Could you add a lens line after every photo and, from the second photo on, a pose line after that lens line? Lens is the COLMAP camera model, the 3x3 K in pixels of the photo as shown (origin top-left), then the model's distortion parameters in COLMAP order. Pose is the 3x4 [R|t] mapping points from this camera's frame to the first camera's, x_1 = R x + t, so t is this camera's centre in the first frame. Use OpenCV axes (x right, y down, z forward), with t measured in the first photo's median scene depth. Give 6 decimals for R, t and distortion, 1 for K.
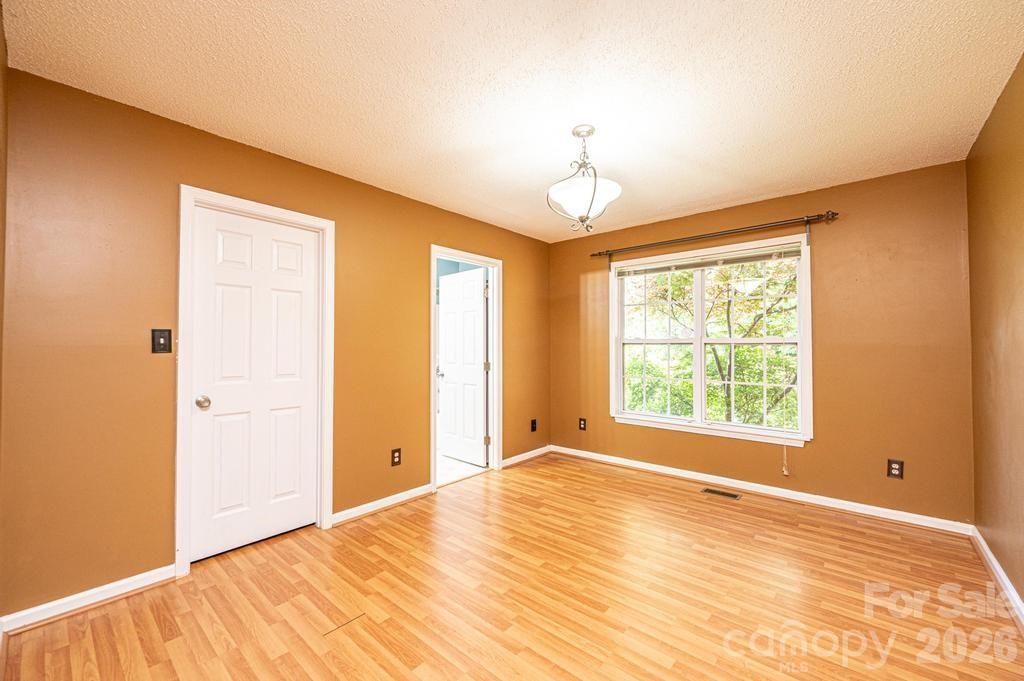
lens RADIAL K [[410.4, 0, 513.8], [0, 410.4, 340.9], [0, 0, 1]] dist [0.004273, -0.000269]
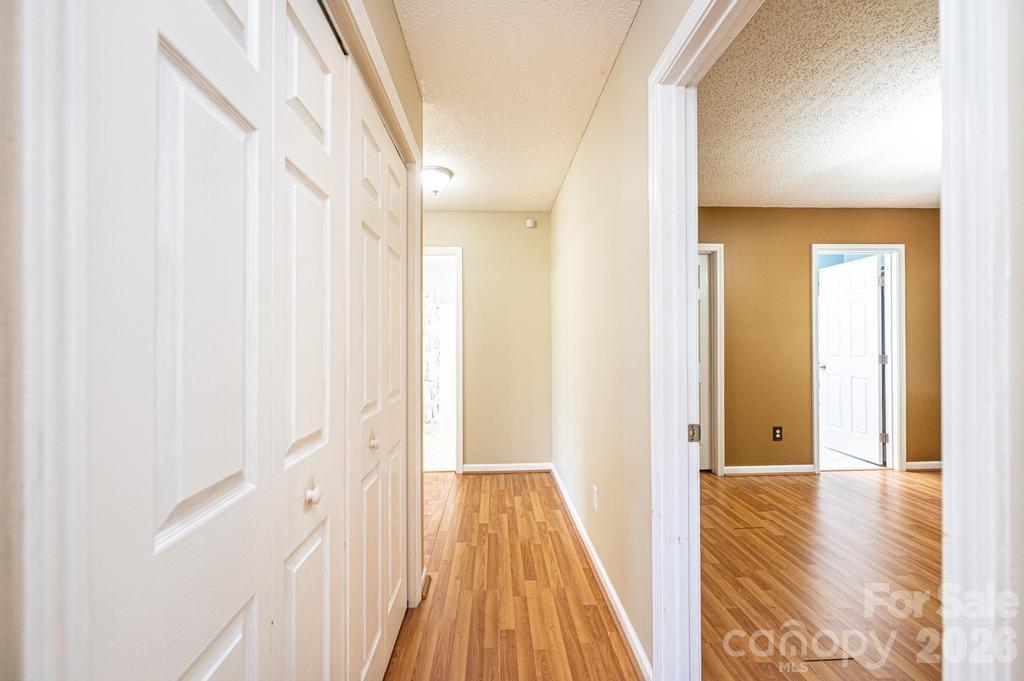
lens RADIAL K [[410.4, 0, 520.4], [0, 410.4, 340.6], [0, 0, 1]] dist [0.004273, -0.000269]
pose [[0.699551, -0.005237, -0.714563, 0.034796], [0.011163, 0.999931, 0.003600, 0.008122], [0.714495, -0.010495, 0.699561, -0.317894]]
